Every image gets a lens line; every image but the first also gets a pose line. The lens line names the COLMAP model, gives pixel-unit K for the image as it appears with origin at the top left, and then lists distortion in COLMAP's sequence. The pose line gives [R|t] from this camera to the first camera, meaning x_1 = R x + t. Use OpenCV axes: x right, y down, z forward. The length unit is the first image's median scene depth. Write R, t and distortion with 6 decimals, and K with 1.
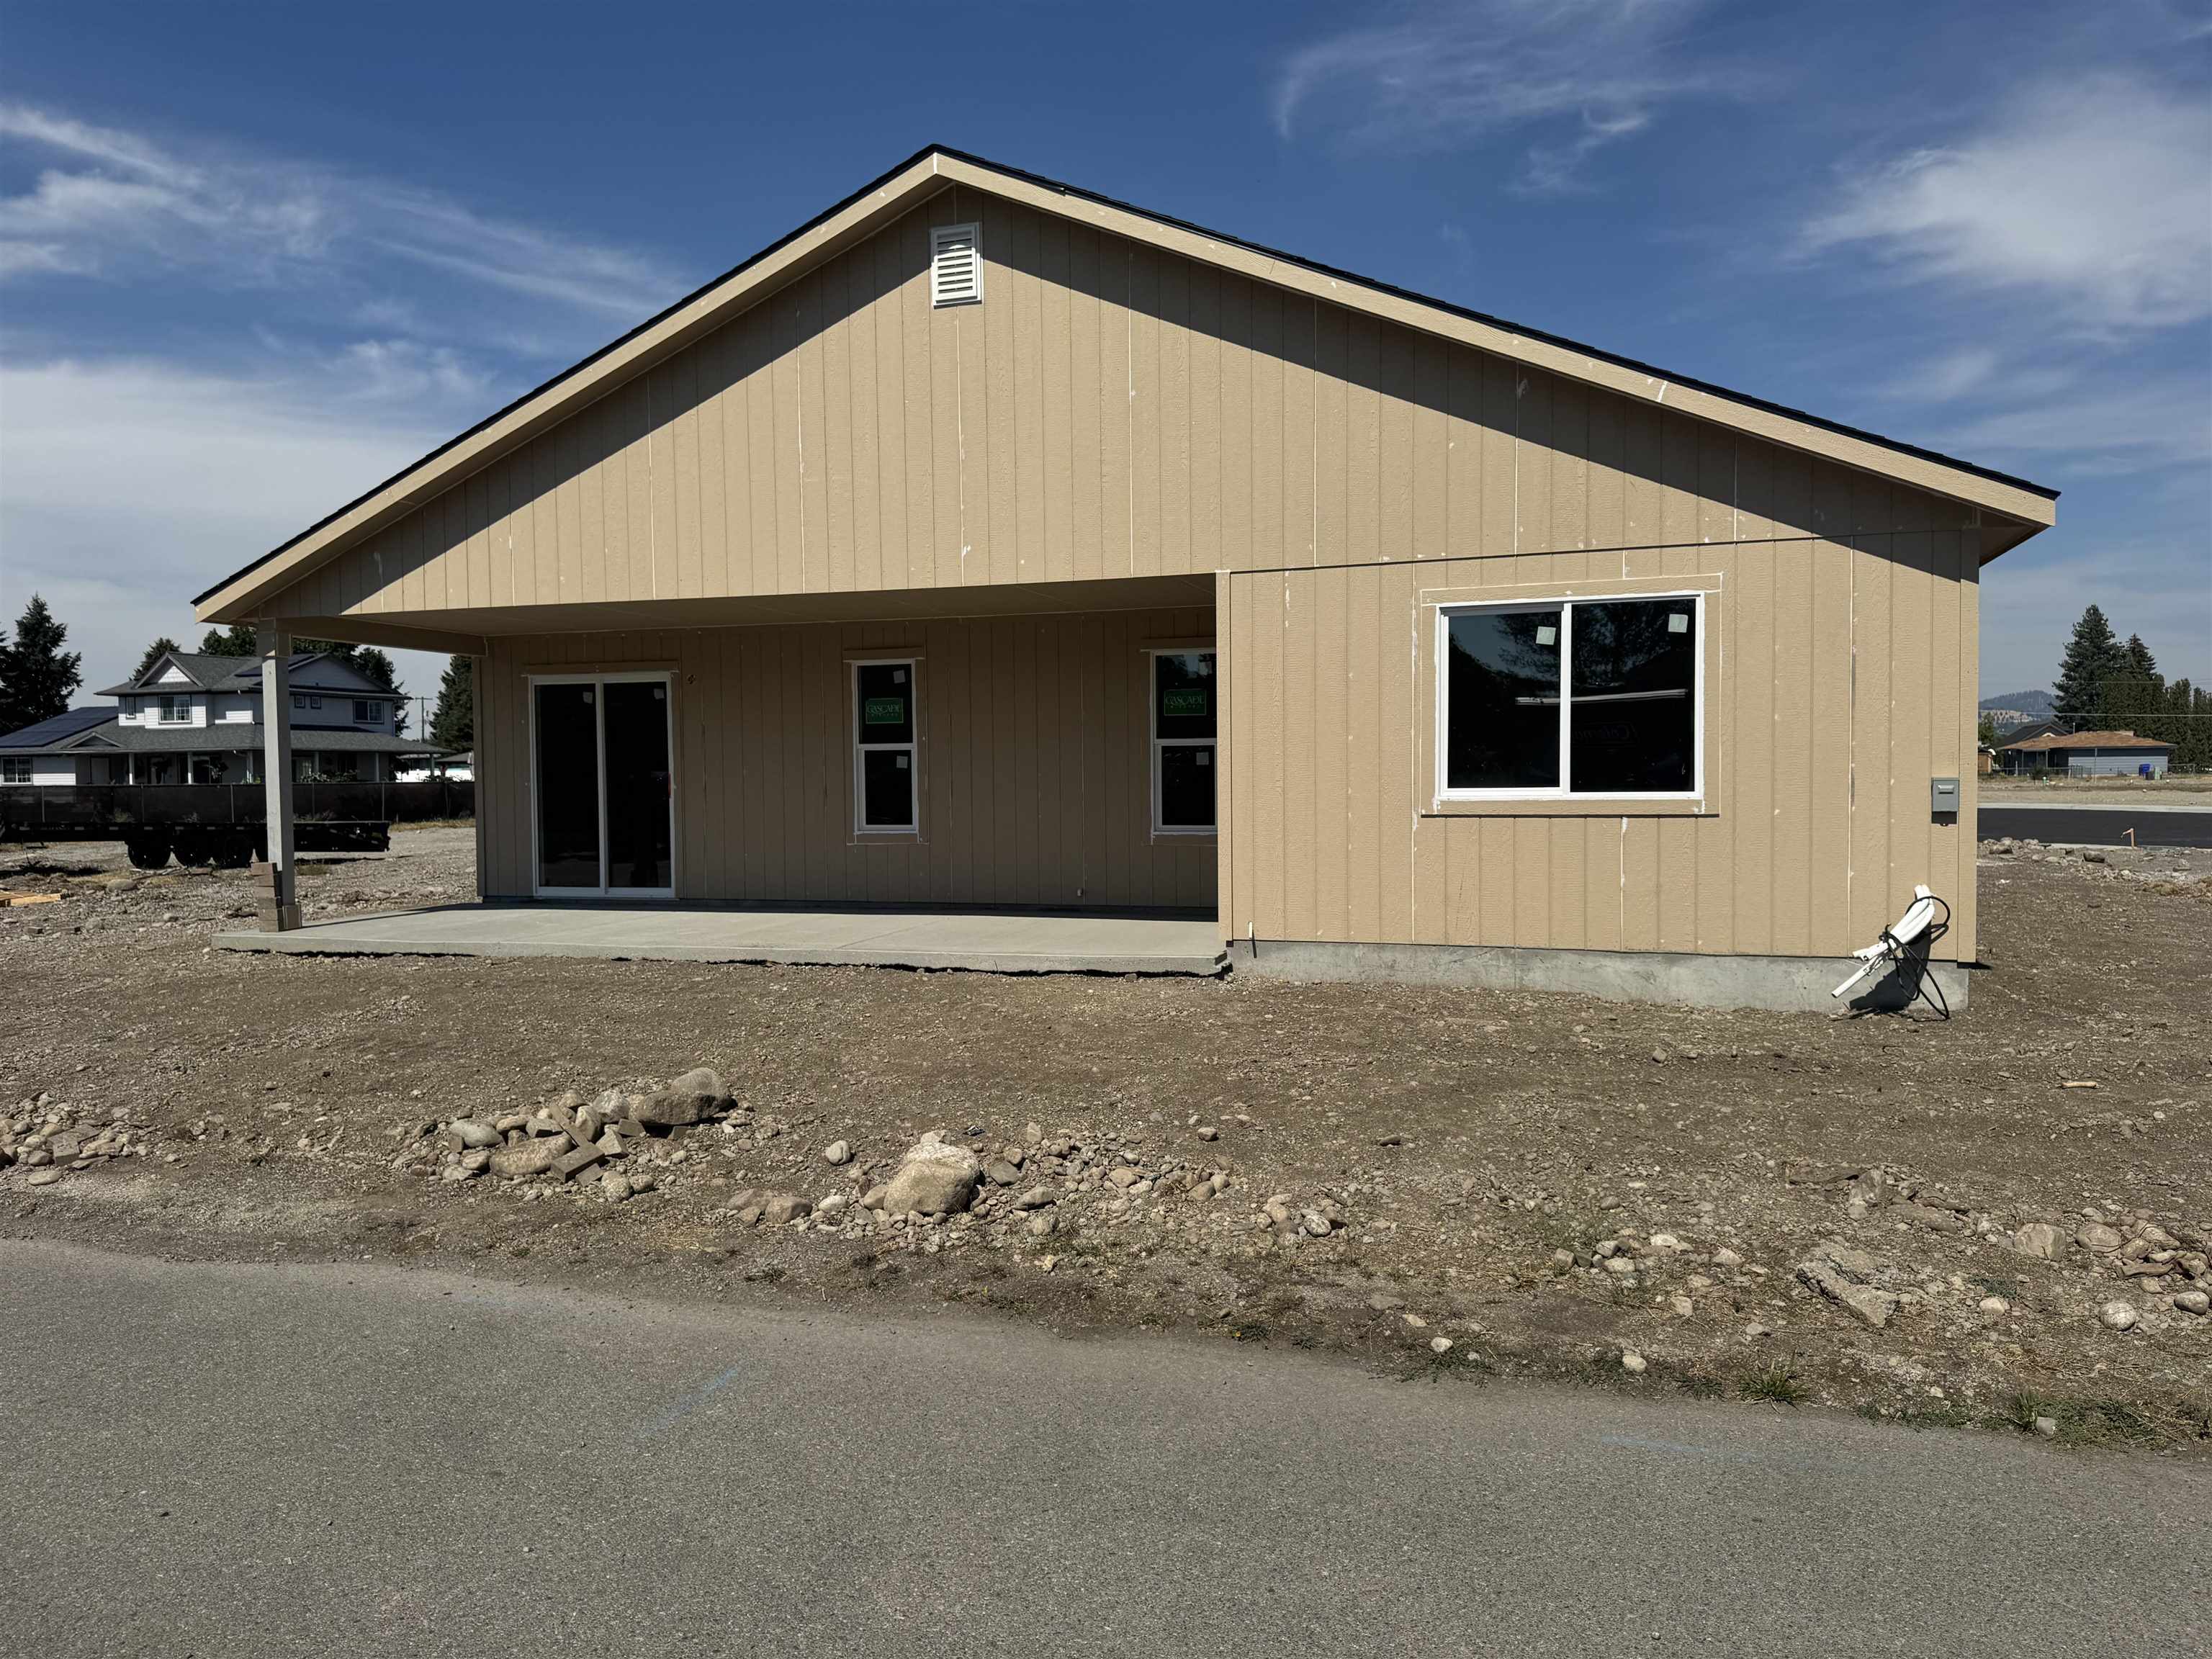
lens RADIAL K [[1555.9, 0, 1117.4], [0, 1555.9, 820.9], [0, 0, 1]] dist [0.121474, -0.202378]
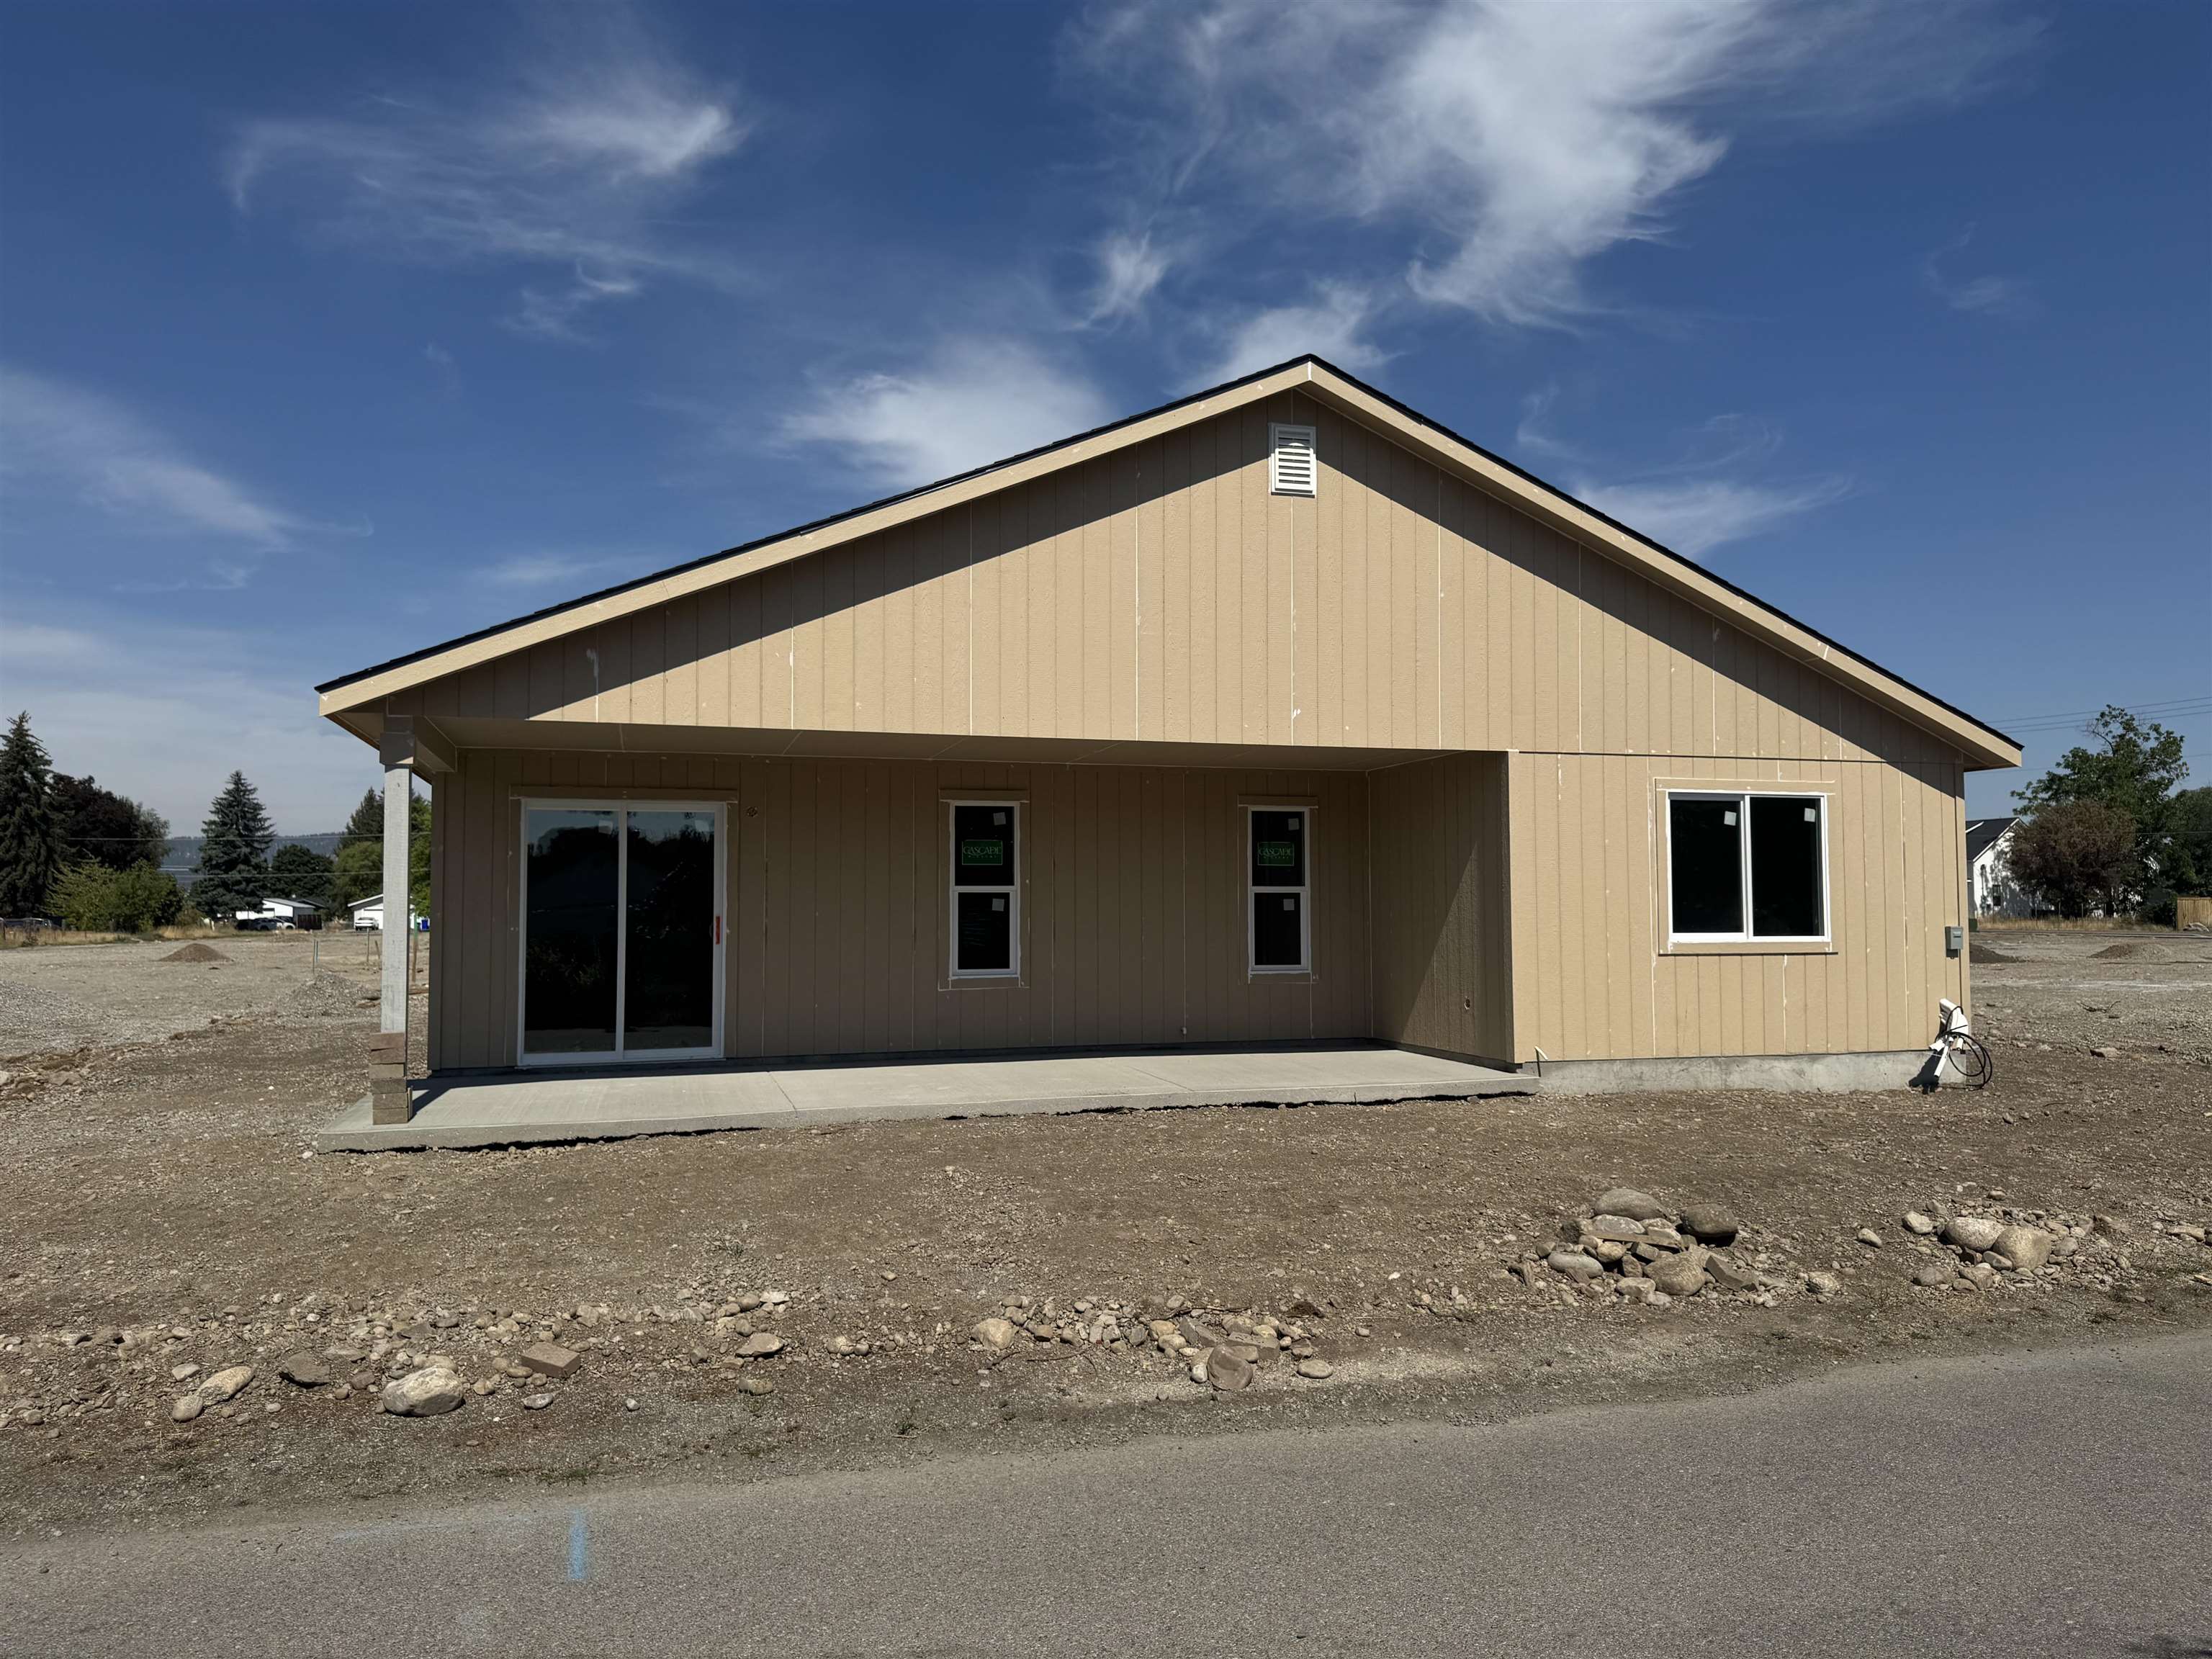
lens RADIAL K [[1555.9, 0, 1117.4], [0, 1555.9, 820.9], [0, 0, 1]] dist [0.121474, -0.202378]
pose [[0.812257, 0.040770, 0.581873, -0.870938], [0.011939, 0.996183, -0.086466, -0.006085], [-0.583177, 0.077180, 0.808670, 0.208413]]
